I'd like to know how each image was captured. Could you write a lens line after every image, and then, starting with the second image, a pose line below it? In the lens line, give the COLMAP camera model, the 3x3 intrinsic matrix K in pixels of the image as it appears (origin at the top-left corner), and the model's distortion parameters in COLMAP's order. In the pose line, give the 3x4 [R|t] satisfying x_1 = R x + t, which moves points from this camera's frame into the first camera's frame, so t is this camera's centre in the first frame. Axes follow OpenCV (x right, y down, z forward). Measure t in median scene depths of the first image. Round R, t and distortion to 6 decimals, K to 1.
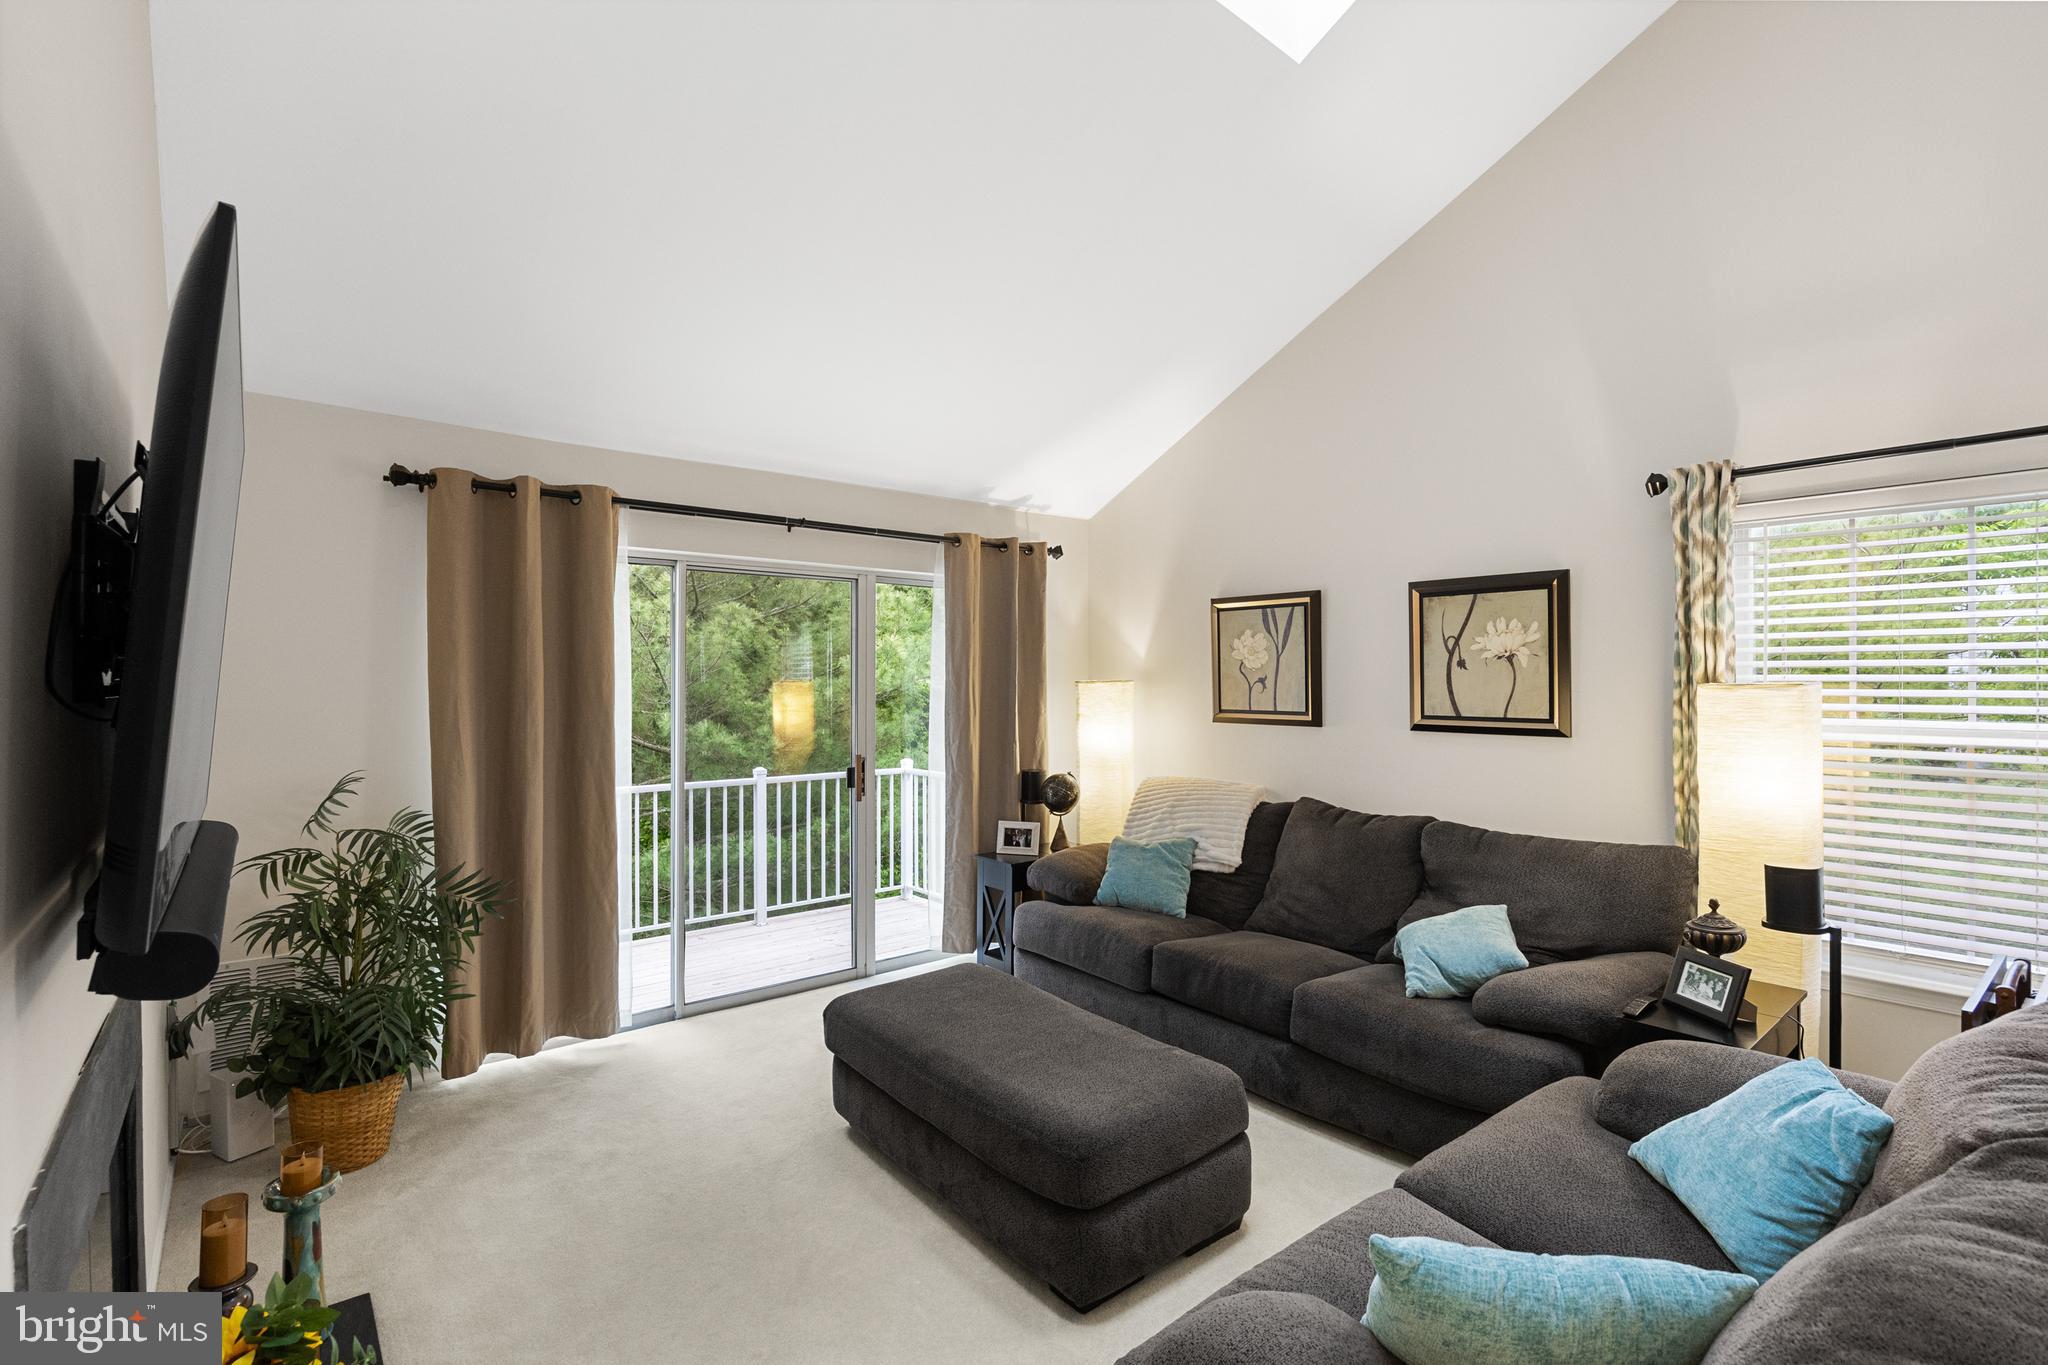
lens RADIAL K [[926.8, 0, 1003.6], [0, 926.8, 704.8], [0, 0, 1]] dist [0.018246, 0.000504]
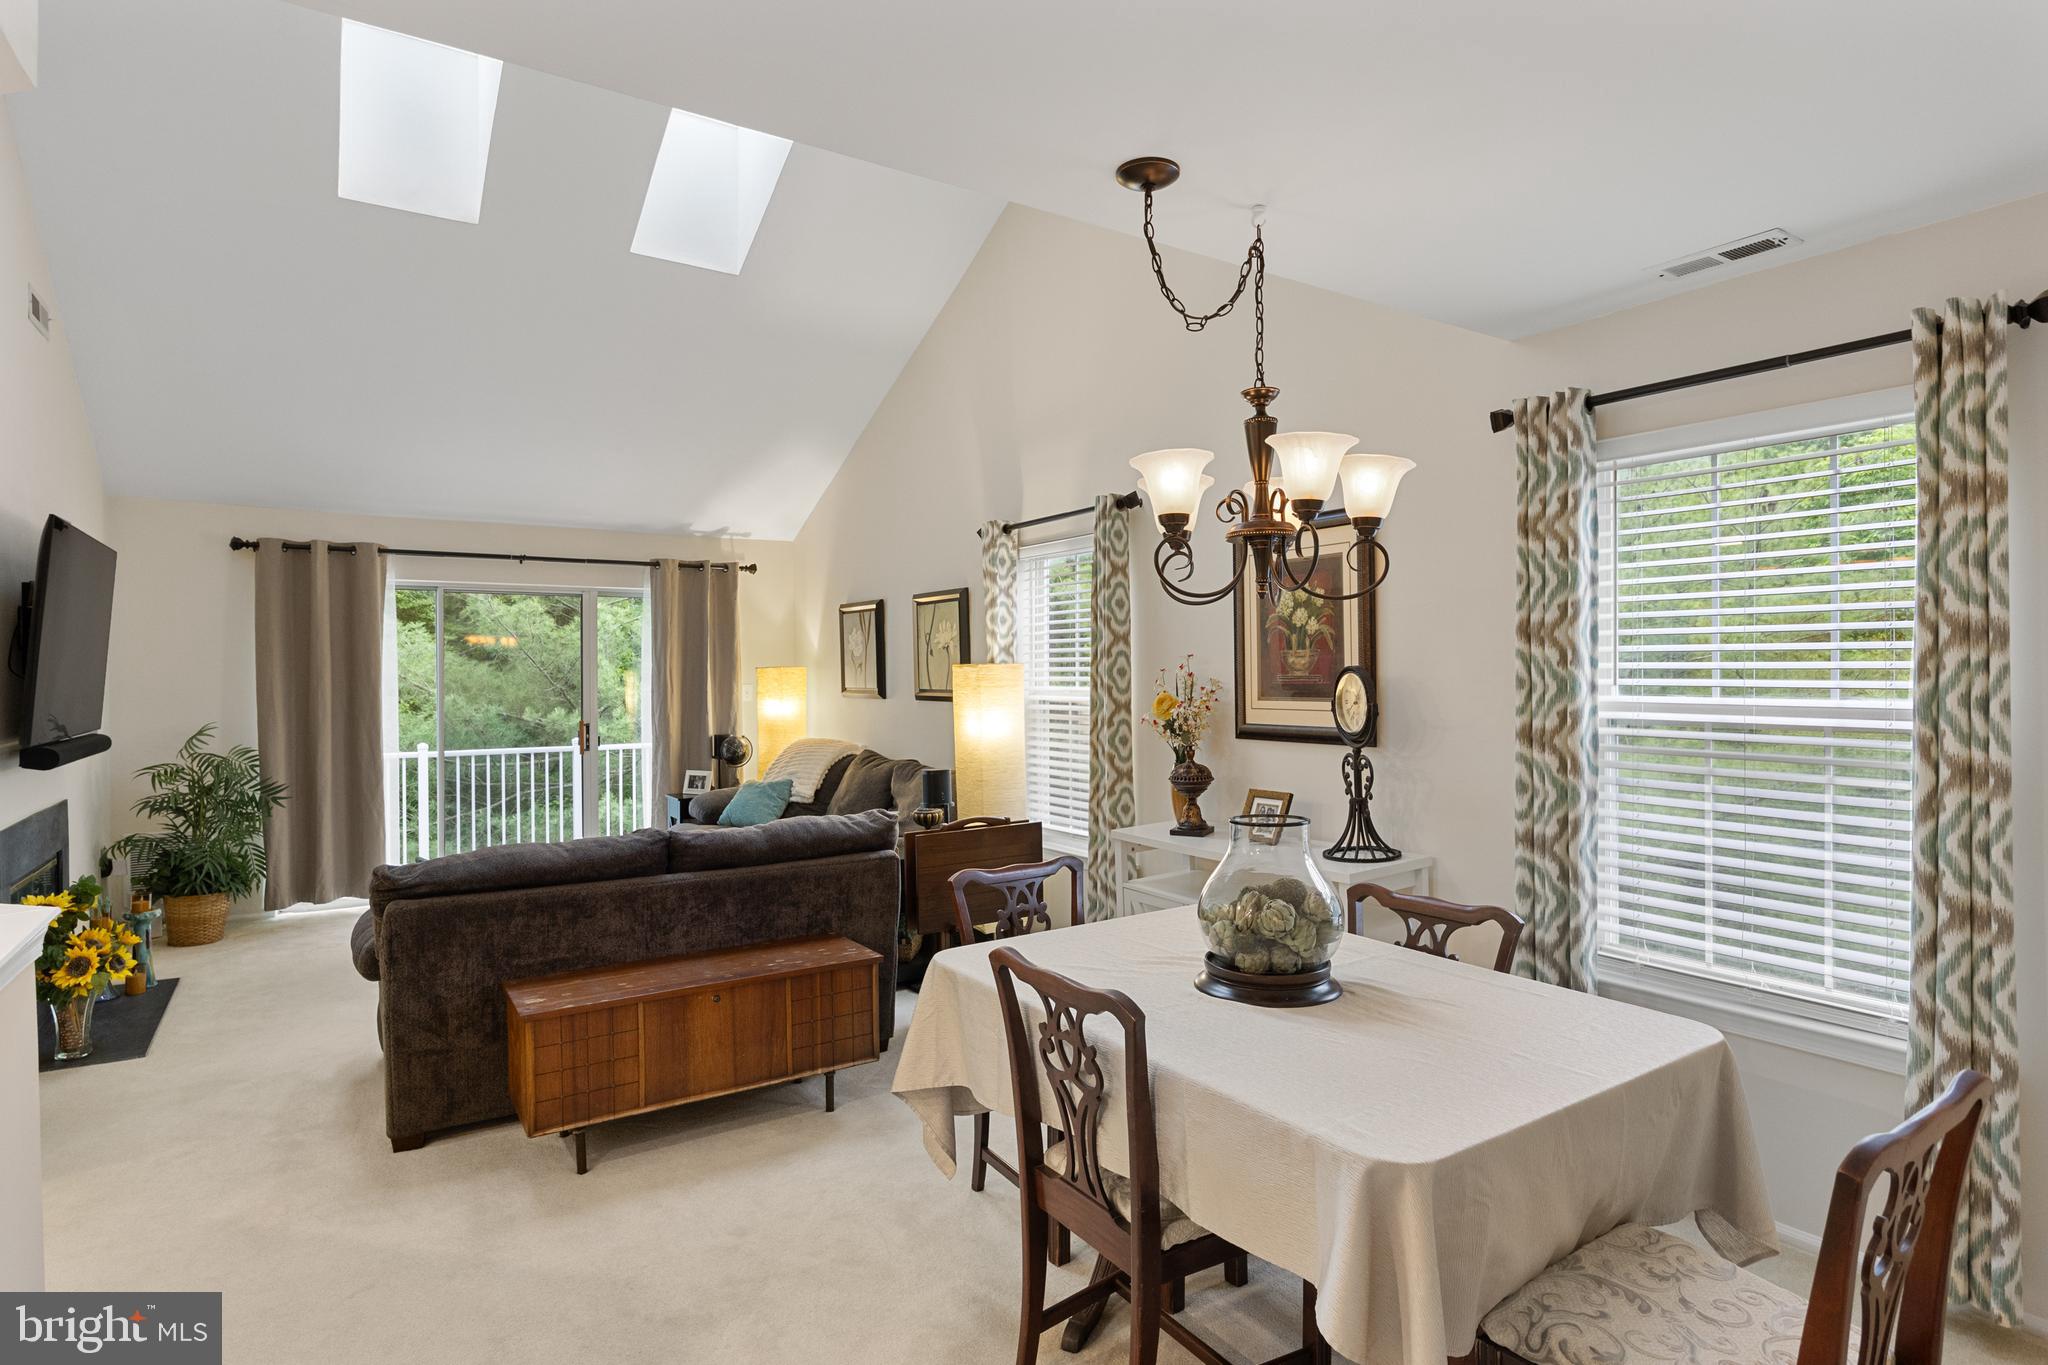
lens RADIAL K [[1110.5, 0, 1027.3], [0, 1110.5, 692.5], [0, 0, 1]] dist [0.002751, 0.003201]
pose [[0.993666, -0.003373, -0.112321, 0.717774], [0.002495, 0.999965, -0.007956, 0.027525], [0.112344, 0.007625, 0.993640, -0.595223]]
